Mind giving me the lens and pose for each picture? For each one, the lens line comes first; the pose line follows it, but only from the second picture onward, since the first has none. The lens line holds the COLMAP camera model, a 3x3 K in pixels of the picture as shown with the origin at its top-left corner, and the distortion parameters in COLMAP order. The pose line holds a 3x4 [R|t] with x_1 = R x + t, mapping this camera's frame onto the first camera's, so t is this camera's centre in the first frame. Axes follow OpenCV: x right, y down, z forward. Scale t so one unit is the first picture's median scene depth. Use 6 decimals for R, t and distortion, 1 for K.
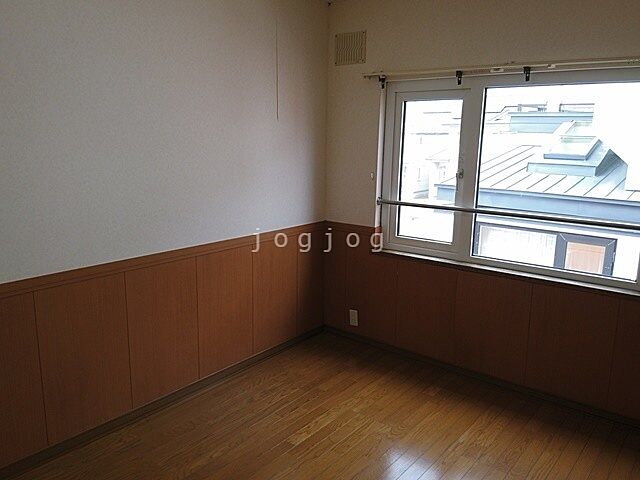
lens RADIAL K [[525.0, 0, 320.0], [0, 525.0, 239.2], [0, 0, 1]] dist [-0.001505, -0.017800]
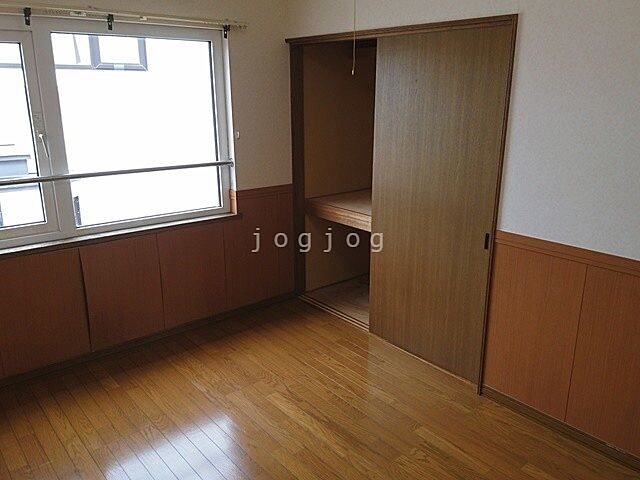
lens RADIAL K [[525.0, 0, 320.7], [0, 525.0, 241.4], [0, 0, 1]] dist [-0.001505, -0.017800]
pose [[0.184083, -0.281540, 0.941727, -0.504493], [0.202326, 0.948436, 0.243996, -0.085621], [-0.961862, 0.145620, 0.231553, 0.435276]]
